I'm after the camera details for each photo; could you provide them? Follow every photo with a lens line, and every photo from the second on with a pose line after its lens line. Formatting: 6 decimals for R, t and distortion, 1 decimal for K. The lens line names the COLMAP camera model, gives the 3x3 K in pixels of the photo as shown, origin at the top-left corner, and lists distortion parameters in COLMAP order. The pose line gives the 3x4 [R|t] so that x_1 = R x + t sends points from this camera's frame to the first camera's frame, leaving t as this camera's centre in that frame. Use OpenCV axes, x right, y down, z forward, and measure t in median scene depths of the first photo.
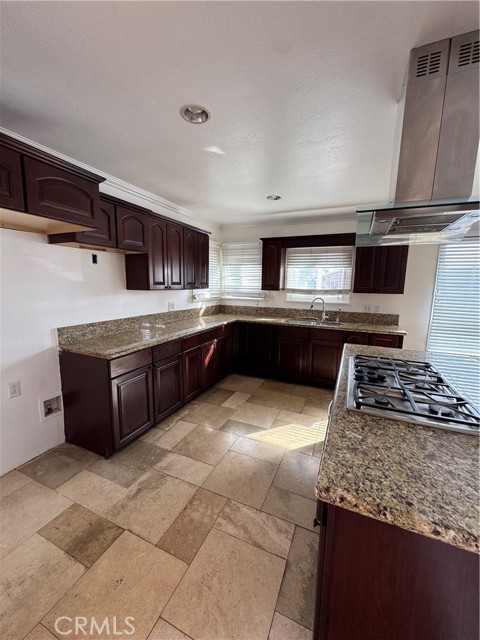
lens RADIAL K [[257.6, 0, 240.4], [0, 257.6, 319.6], [0, 0, 1]] dist [-0.007693, 0.001020]
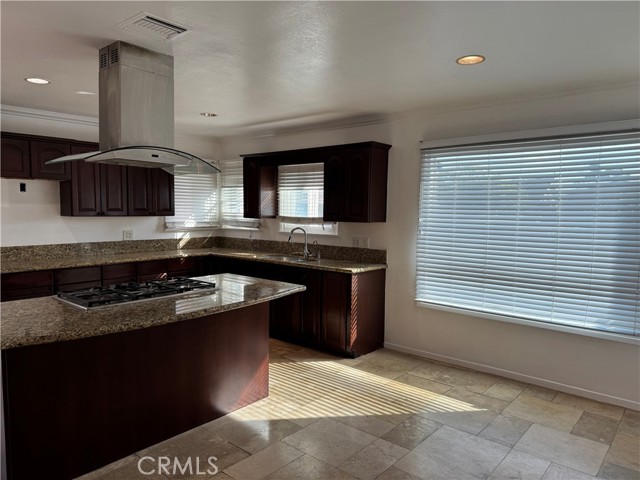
lens RADIAL K [[451.3, 0, 319.1], [0, 451.3, 239.4], [0, 0, 1]] dist [0.069572, -0.091476]
pose [[0.959081, 0.015032, -0.282734, 1.220468], [-0.035891, 0.996989, -0.068740, 0.073369], [0.280849, 0.076075, 0.956732, -0.494394]]
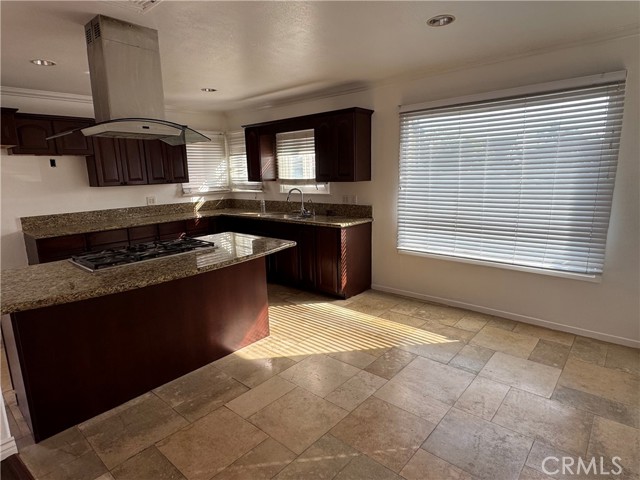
lens RADIAL K [[366.9, 0, 322.4], [0, 366.9, 240.6], [0, 0, 1]] dist [-0.006847, -0.002248]
pose [[0.956466, 0.012821, -0.291563, 1.245702], [0.001803, 0.998756, 0.049834, 0.055996], [0.291839, -0.048190, 0.955253, -0.340357]]
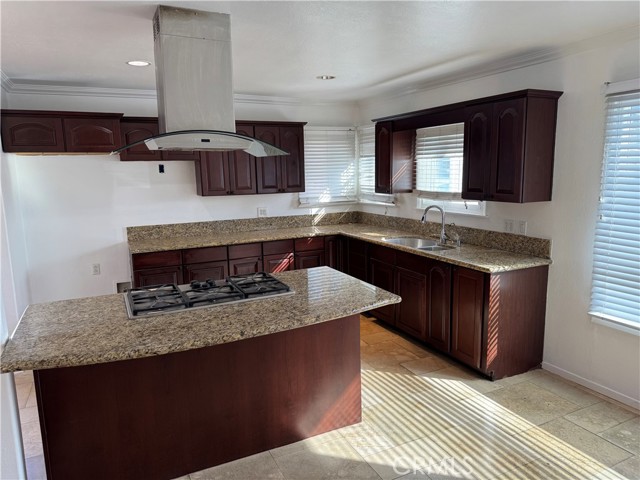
lens RADIAL K [[451.3, 0, 315.5], [0, 451.3, 238.3], [0, 0, 1]] dist [0.069572, -0.091476]
pose [[0.759849, 0.068841, -0.646445, 1.317956], [-0.056560, 0.997607, 0.039755, -0.049490], [0.647635, 0.006355, 0.761924, -0.095795]]
